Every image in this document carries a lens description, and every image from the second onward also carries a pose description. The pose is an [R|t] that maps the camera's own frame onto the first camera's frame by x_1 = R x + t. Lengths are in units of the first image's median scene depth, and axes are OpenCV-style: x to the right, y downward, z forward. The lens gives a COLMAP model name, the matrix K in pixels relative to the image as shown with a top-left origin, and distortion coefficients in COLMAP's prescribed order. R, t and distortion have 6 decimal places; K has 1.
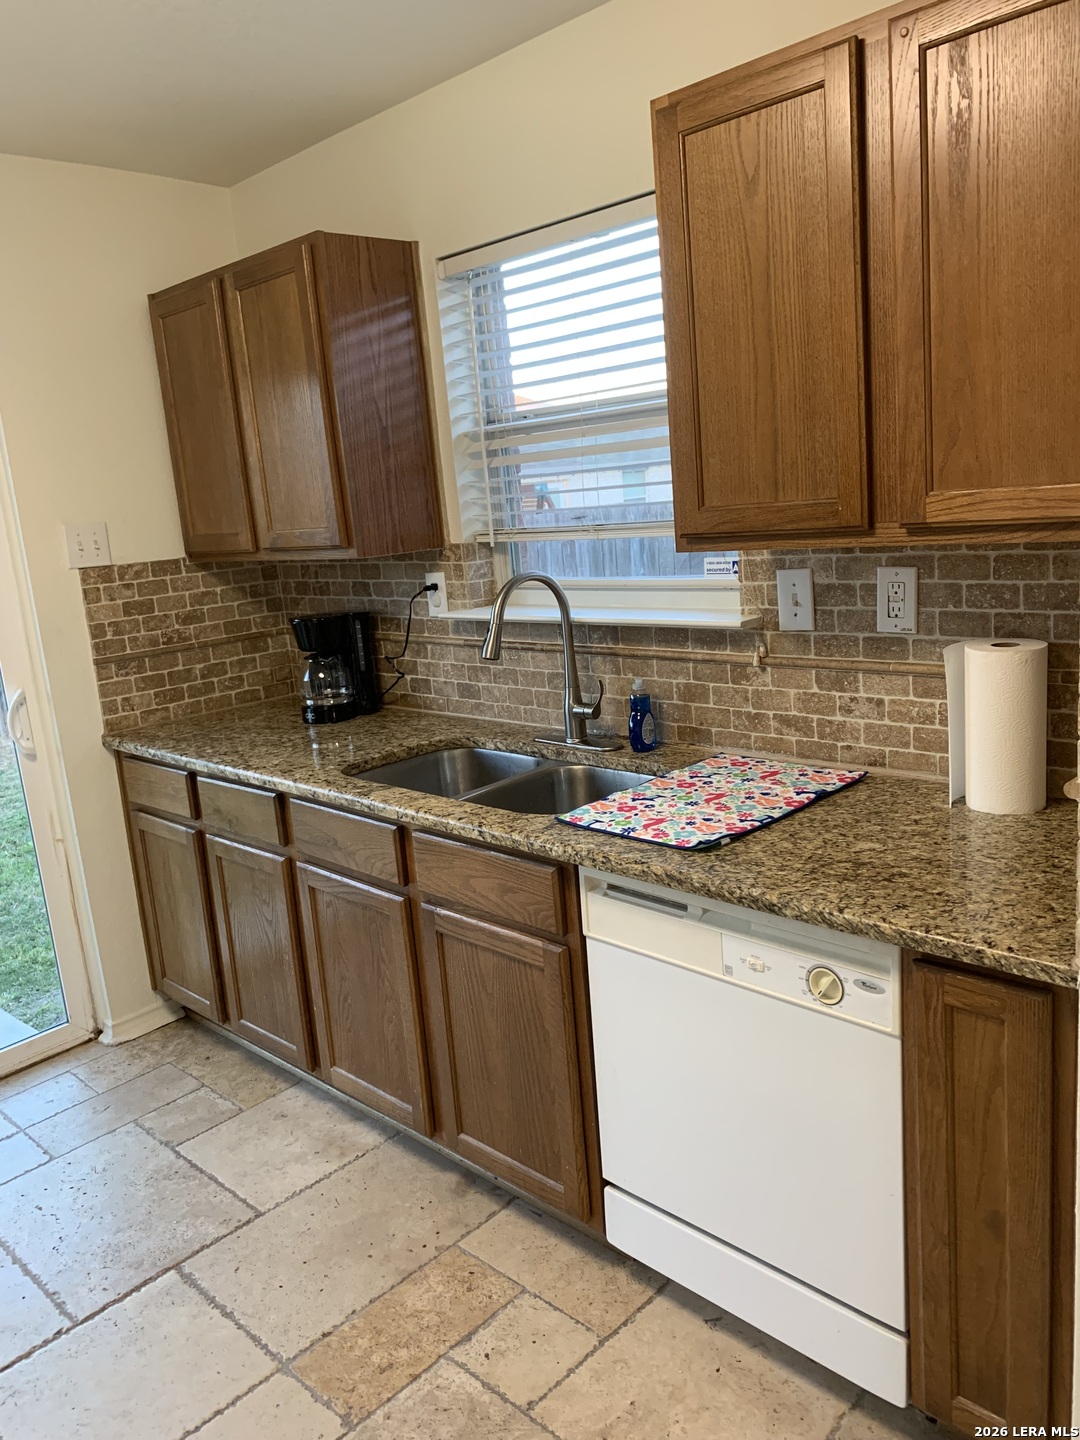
lens RADIAL K [[1099.7, 0, 539.6], [0, 1099.7, 723.2], [0, 0, 1]] dist [0.028447, -0.021796]
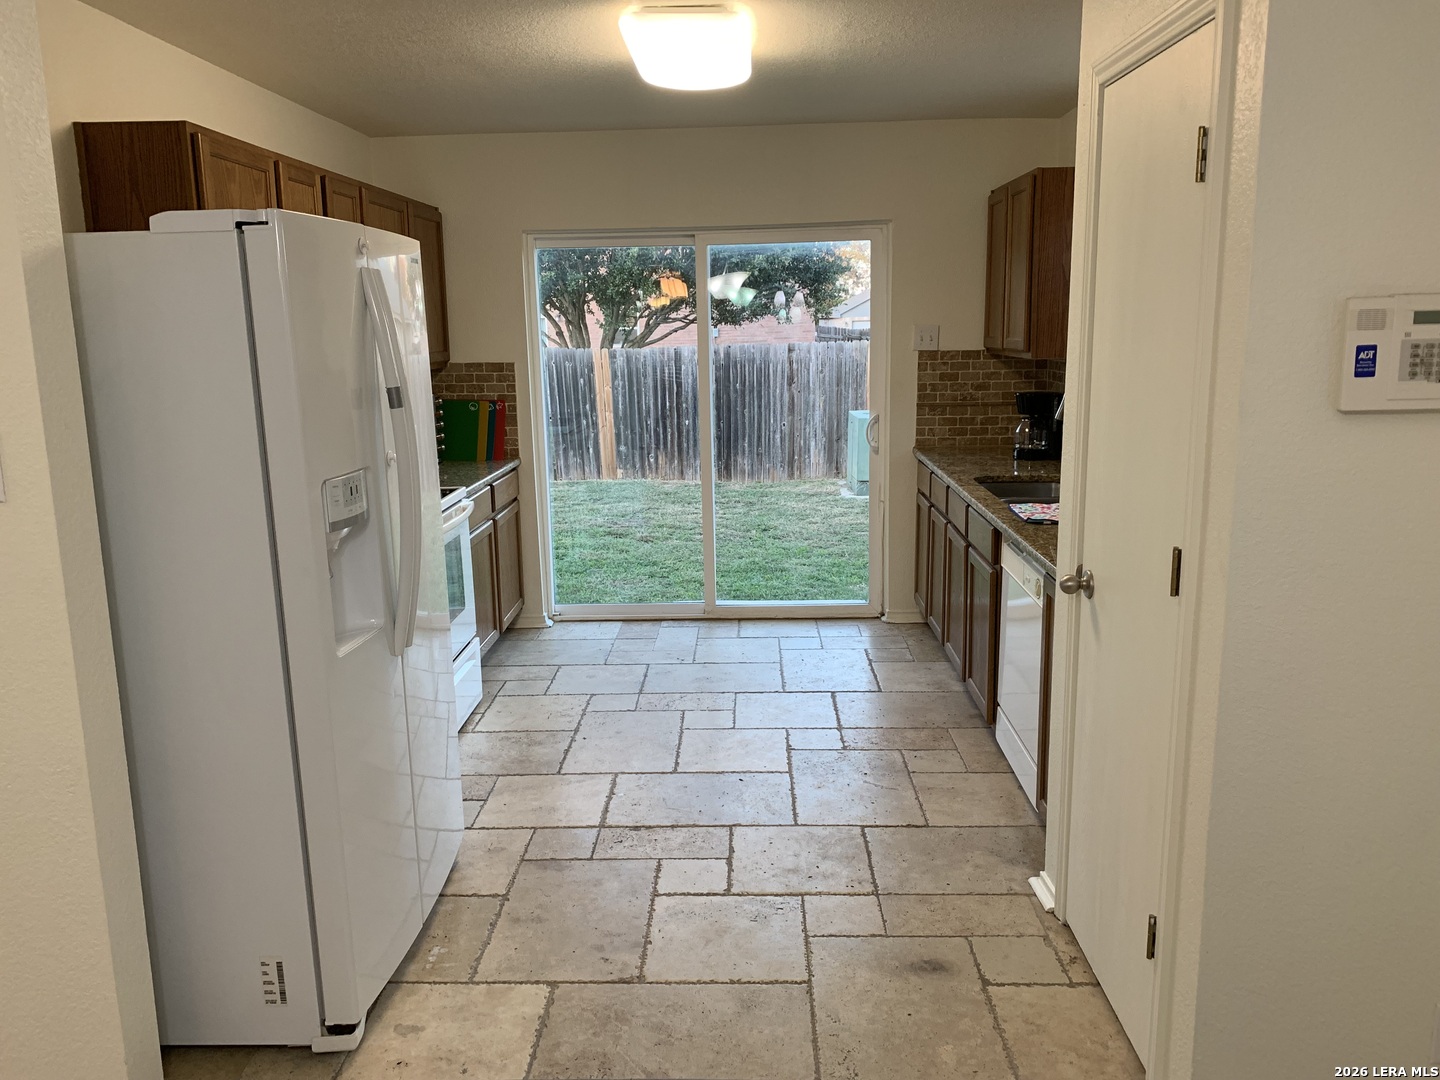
lens RADIAL K [[1099.7, 0, 716.3], [0, 1099.7, 540.1], [0, 0, 1]] dist [0.028447, -0.021796]
pose [[0.674186, 0.211161, -0.707731, 0.653605], [-0.189139, 0.975665, 0.110929, 0.020335], [0.713932, 0.059073, 0.697718, -0.428011]]
